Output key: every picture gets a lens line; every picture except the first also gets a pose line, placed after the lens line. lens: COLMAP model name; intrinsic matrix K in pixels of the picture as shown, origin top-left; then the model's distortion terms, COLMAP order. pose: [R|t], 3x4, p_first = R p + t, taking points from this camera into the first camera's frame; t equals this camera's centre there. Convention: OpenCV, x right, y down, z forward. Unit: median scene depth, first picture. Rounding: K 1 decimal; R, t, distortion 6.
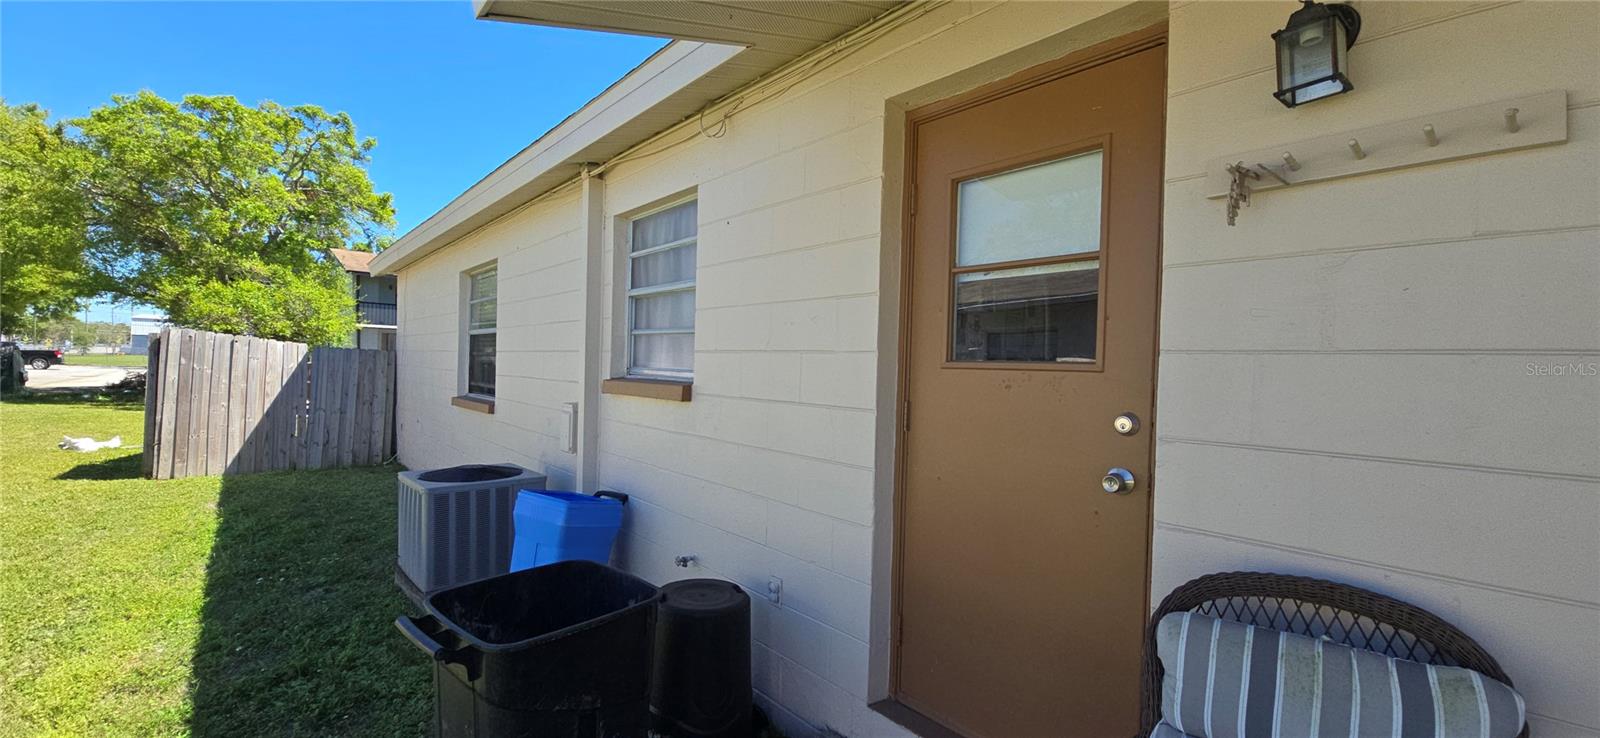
lens RADIAL K [[664.9, 0, 797.9], [0, 664.9, 382.7], [0, 0, 1]] dist [-0.004464, -0.001681]
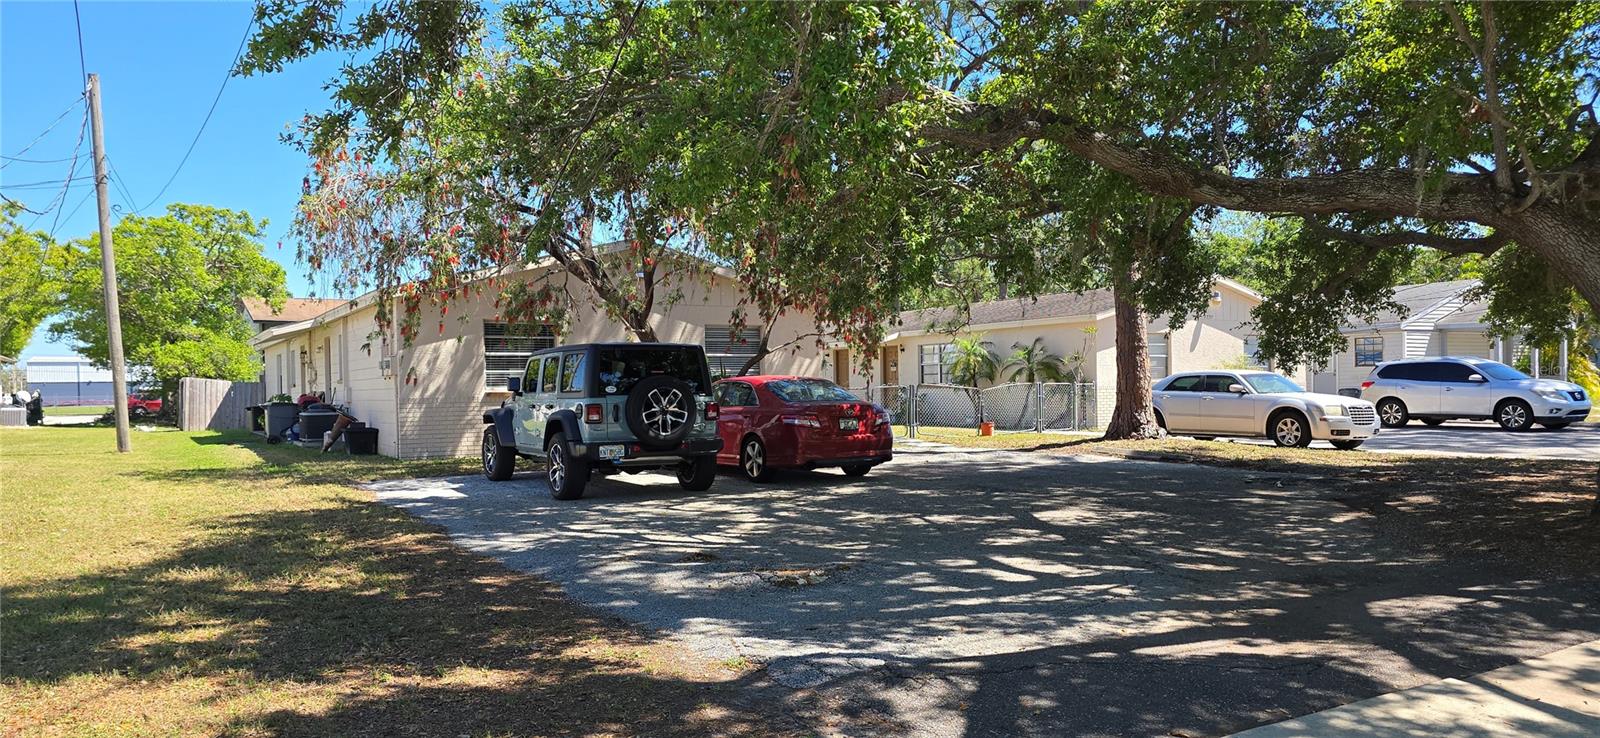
lens RADIAL K [[1068.3, 0, 801.1], [0, 1068.3, 377.5], [0, 0, 1]] dist [0.009544, -0.018615]
pose [[0.990076, -0.050063, -0.131316, 0.805082], [0.046093, 0.998388, -0.033104, 0.068113], [0.132762, 0.026722, 0.990788, -1.139192]]
